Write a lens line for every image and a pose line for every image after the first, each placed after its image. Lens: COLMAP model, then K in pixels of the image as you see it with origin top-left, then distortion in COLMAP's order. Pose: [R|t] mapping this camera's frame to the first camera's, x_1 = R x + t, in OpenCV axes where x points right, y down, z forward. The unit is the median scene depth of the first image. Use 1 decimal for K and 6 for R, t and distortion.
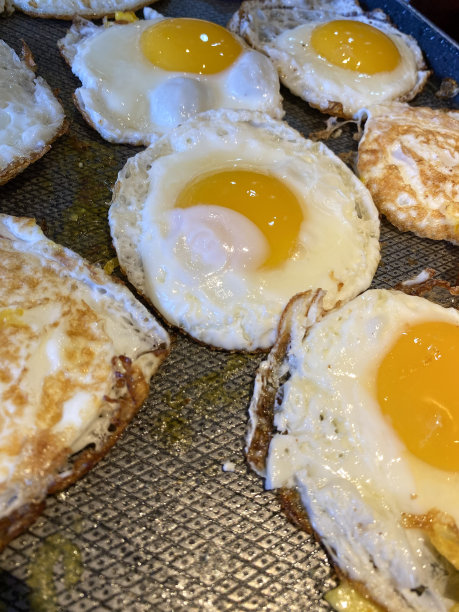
lens RADIAL K [[458.7, 0, 229.5], [0, 458.7, 306.0], [0, 0, 1]] dist [-0.004175, -0.054949]
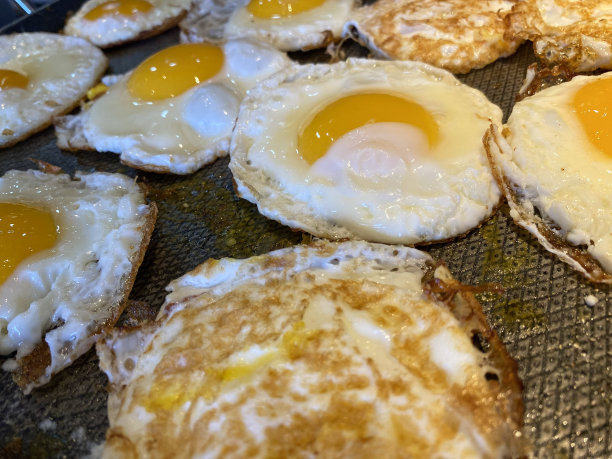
lens RADIAL K [[458.7, 0, 306.0], [0, 458.7, 229.5], [0, 0, 1]] dist [-0.004175, -0.054949]
pose [[0.756871, -0.620619, 0.204885, -0.454062], [0.648830, 0.751177, -0.121463, -0.008351], [-0.078523, 0.224867, 0.971220, 0.131592]]
